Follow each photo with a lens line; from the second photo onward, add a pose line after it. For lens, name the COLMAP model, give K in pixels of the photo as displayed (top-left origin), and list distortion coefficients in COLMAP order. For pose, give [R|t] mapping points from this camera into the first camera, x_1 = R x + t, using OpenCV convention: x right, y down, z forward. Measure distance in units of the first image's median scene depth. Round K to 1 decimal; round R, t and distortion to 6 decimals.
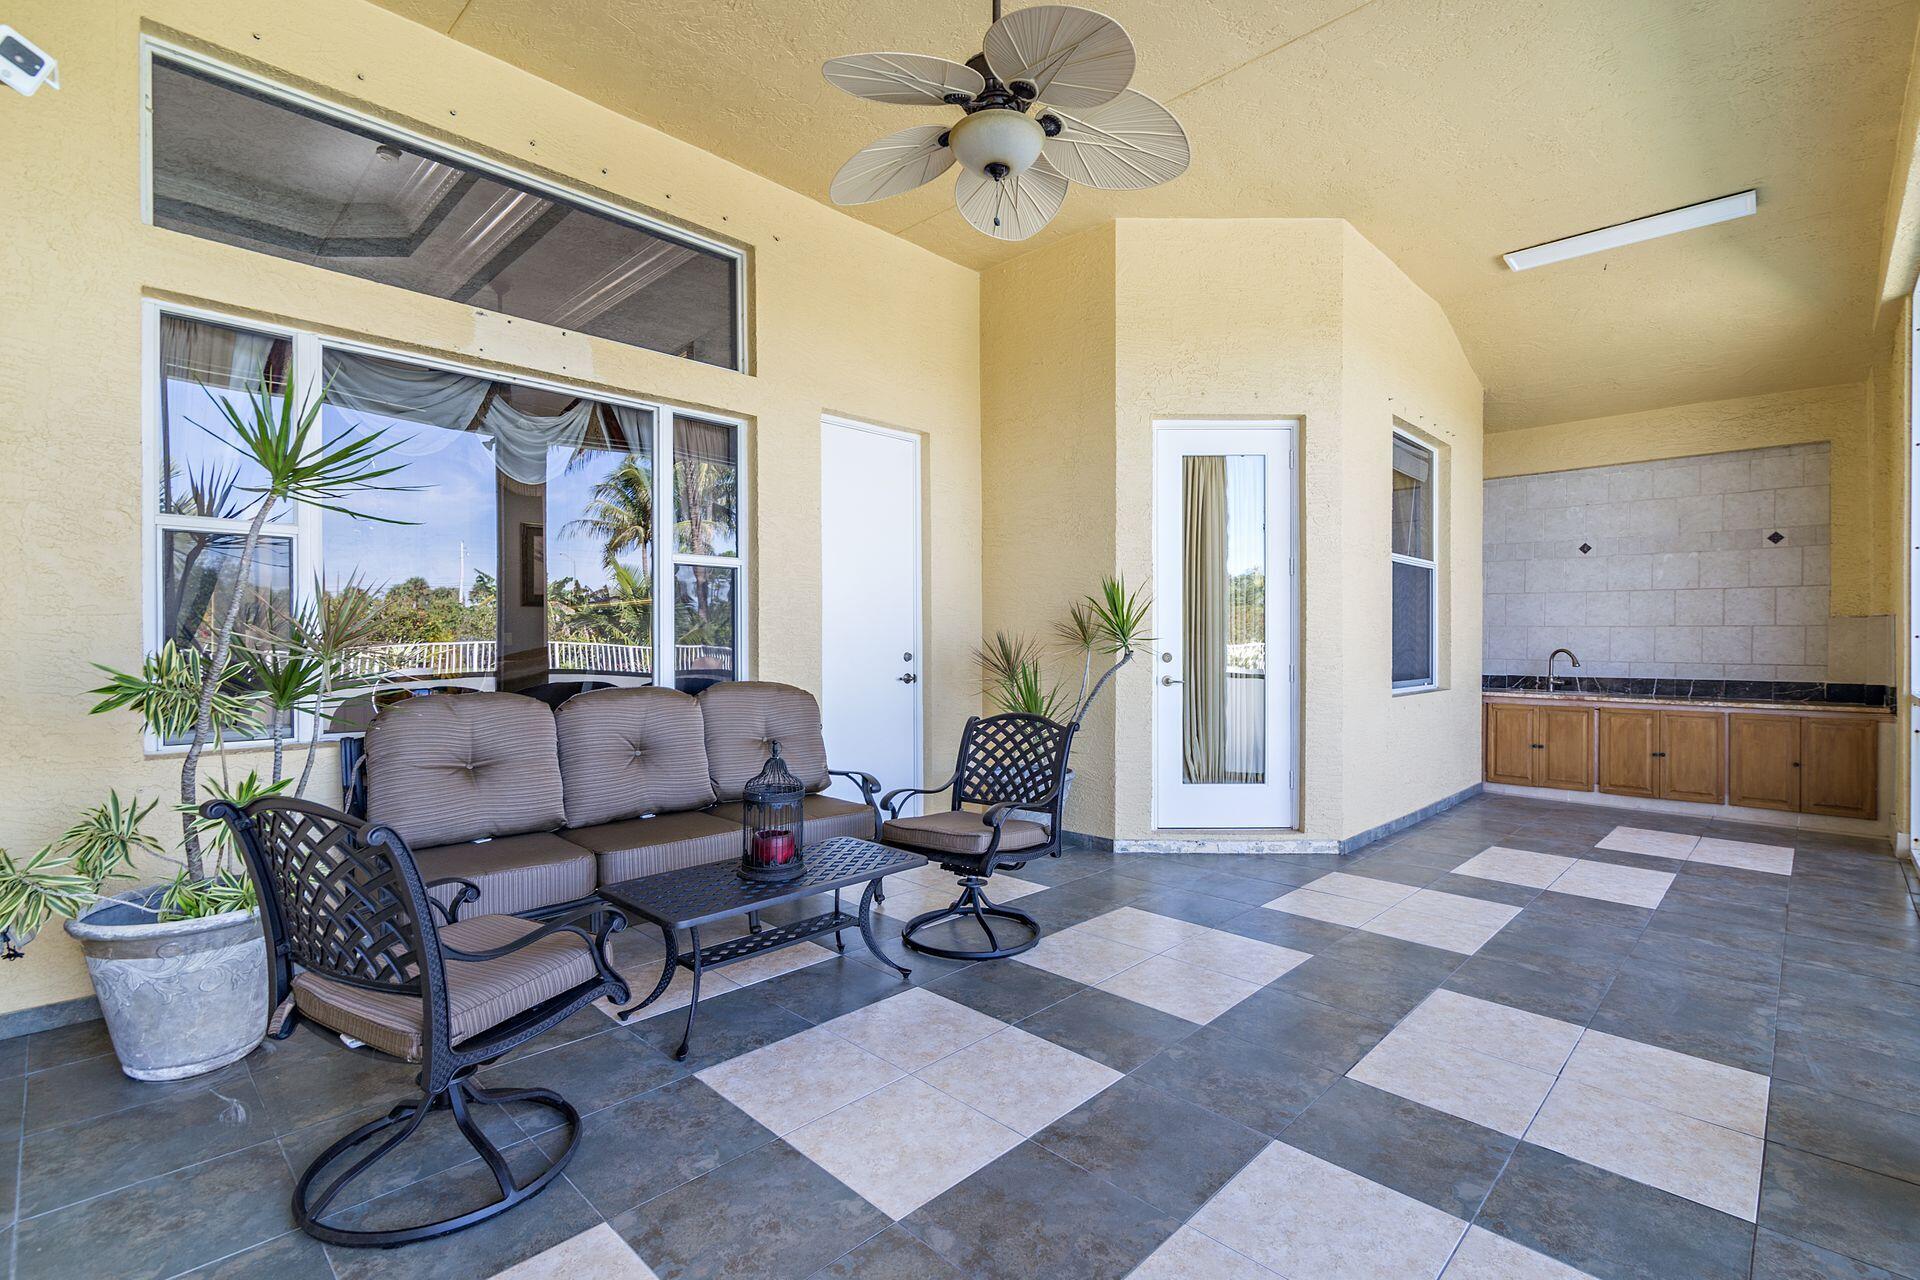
lens RADIAL K [[881.1, 0, 958.7], [0, 881.1, 638.8], [0, 0, 1]] dist [0.005841, -0.001450]
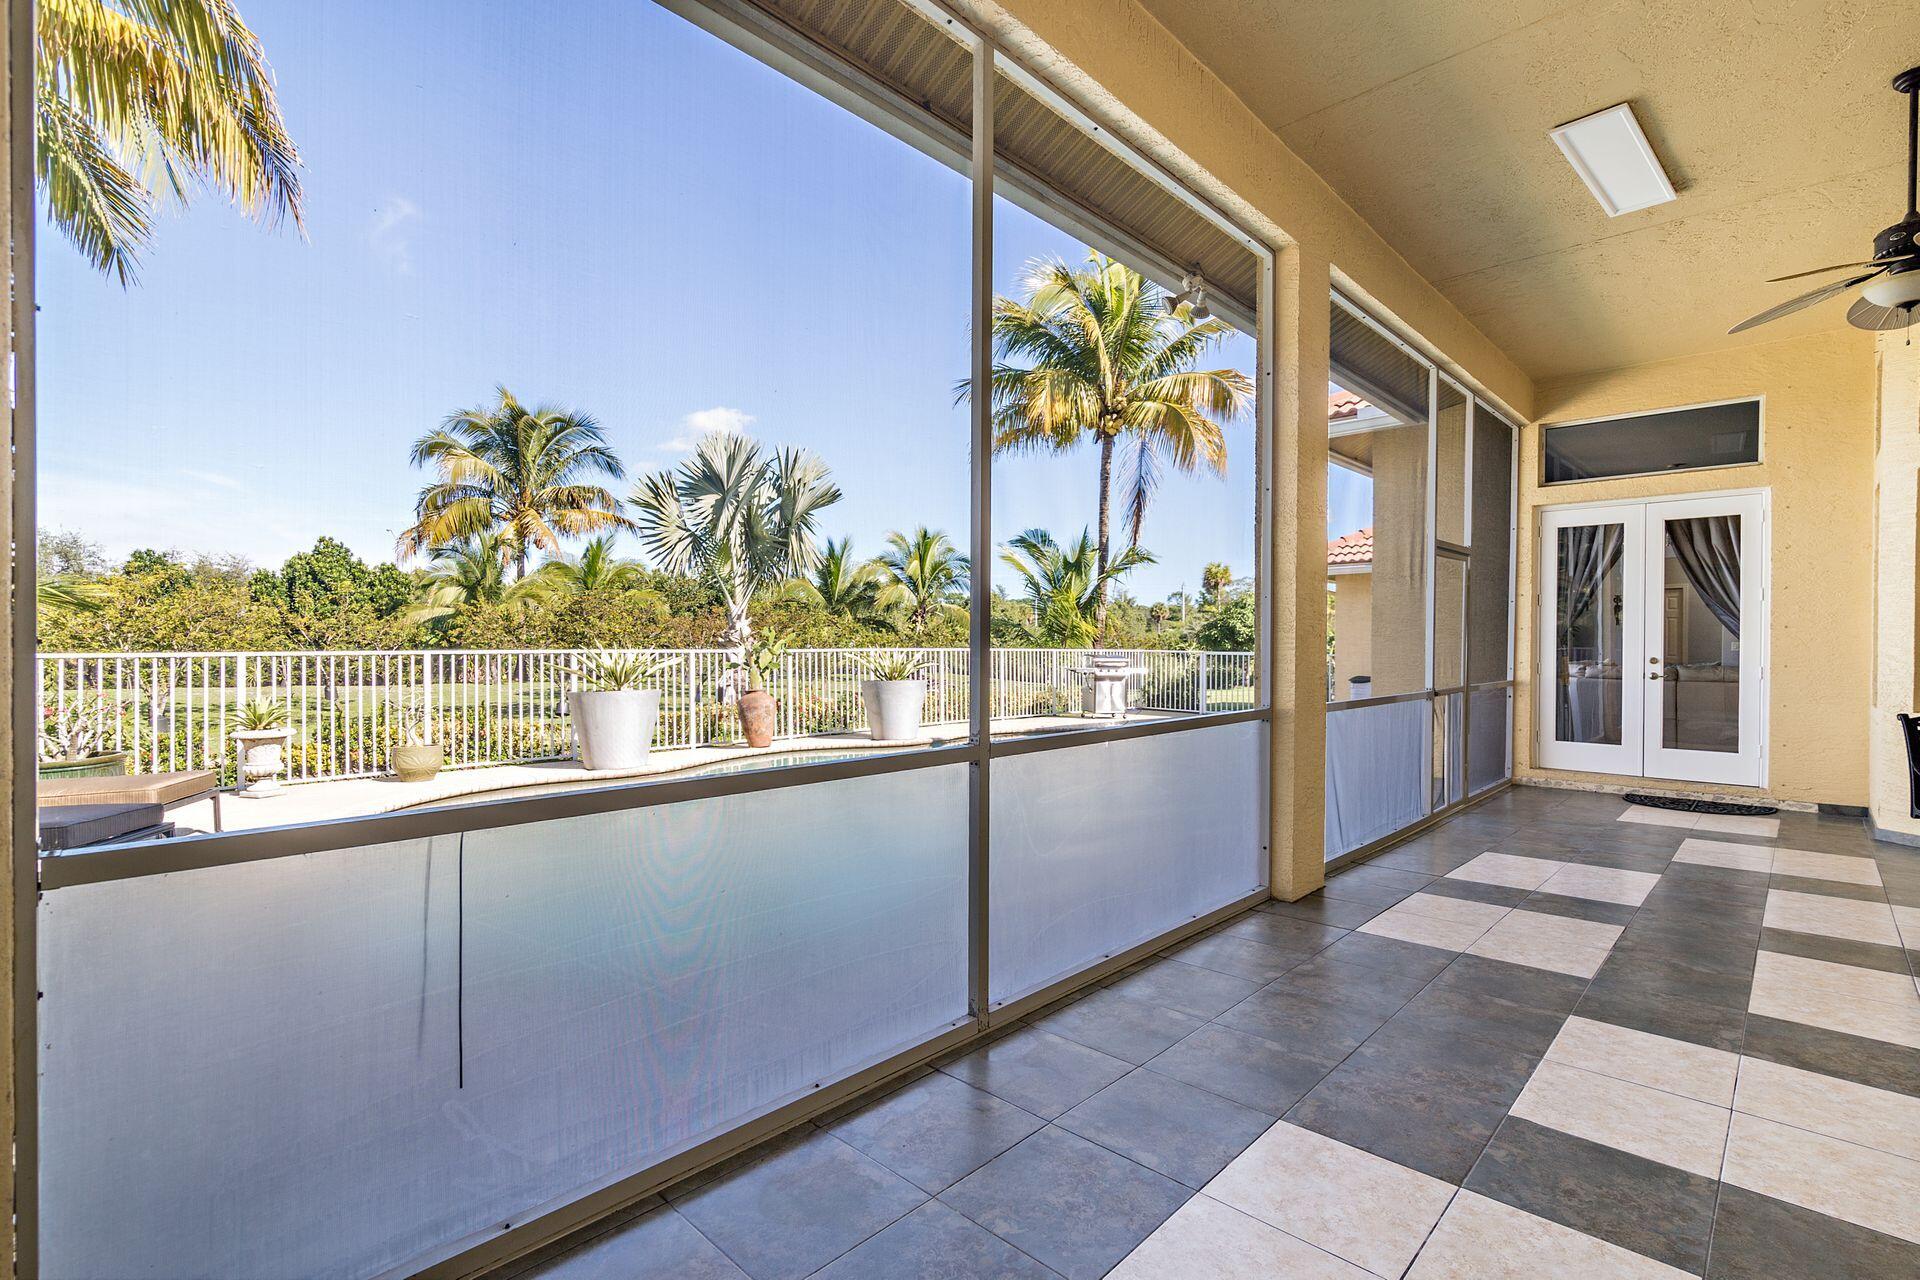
lens RADIAL K [[881.1, 0, 961.4], [0, 881.1, 650.6], [0, 0, 1]] dist [0.005841, -0.001450]
pose [[-0.999945, -0.007308, -0.007485, 1.197011], [-0.007432, 0.999834, 0.016647, -0.009726], [0.007362, 0.016701, -0.999833, 1.871600]]
